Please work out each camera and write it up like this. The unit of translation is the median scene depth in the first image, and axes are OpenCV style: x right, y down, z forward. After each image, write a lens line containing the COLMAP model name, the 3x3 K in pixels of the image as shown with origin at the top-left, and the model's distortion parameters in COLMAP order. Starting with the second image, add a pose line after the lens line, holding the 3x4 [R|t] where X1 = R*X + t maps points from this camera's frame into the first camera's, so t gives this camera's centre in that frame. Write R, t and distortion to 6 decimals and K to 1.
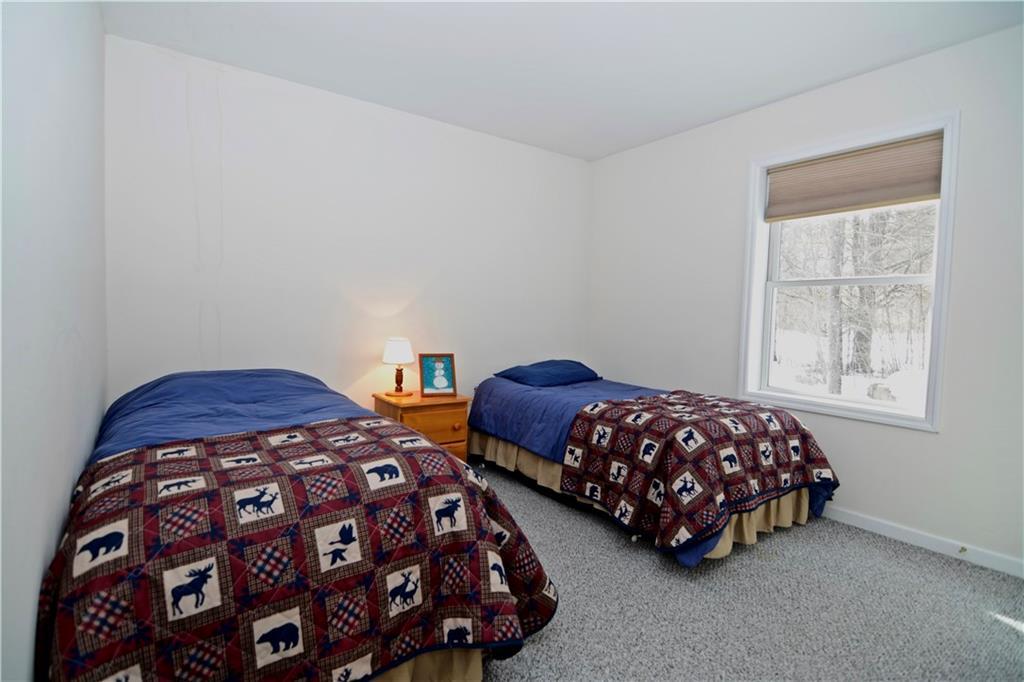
lens RADIAL K [[501.2, 0, 505.9], [0, 501.2, 336.7], [0, 0, 1]] dist [-0.008187, -0.007278]
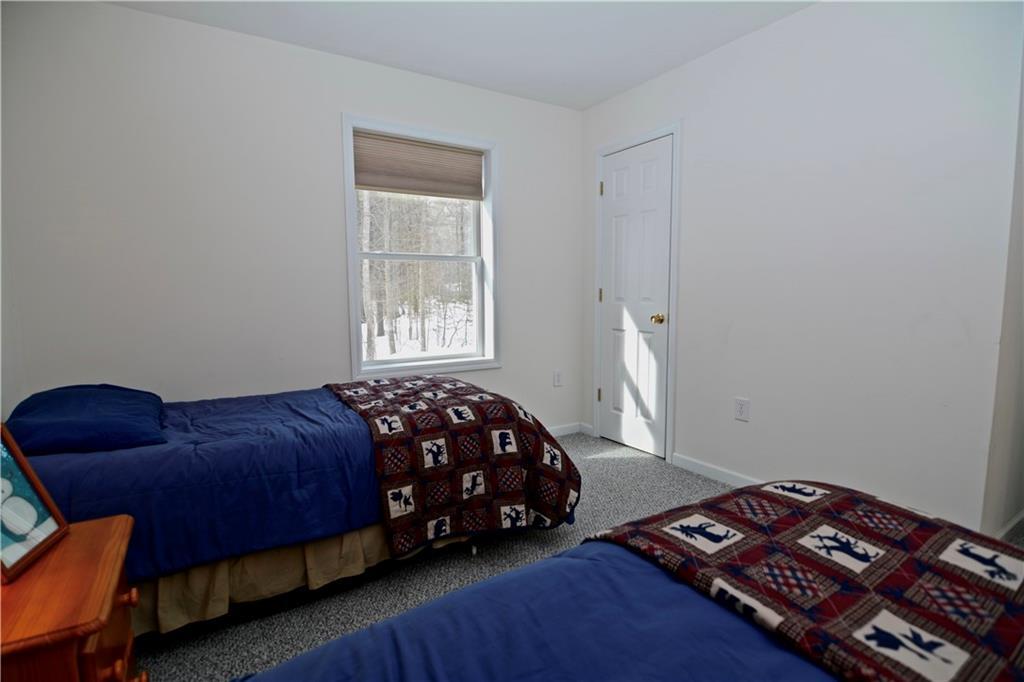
lens RADIAL K [[496.7, 0, 507.3], [0, 496.7, 343.3], [0, 0, 1]] dist [-0.005794, -0.009211]
pose [[0.047760, -0.127001, 0.990752, -0.516928], [0.052325, 0.990840, 0.124490, -0.052244], [-0.997487, 0.045896, 0.053968, 0.835790]]
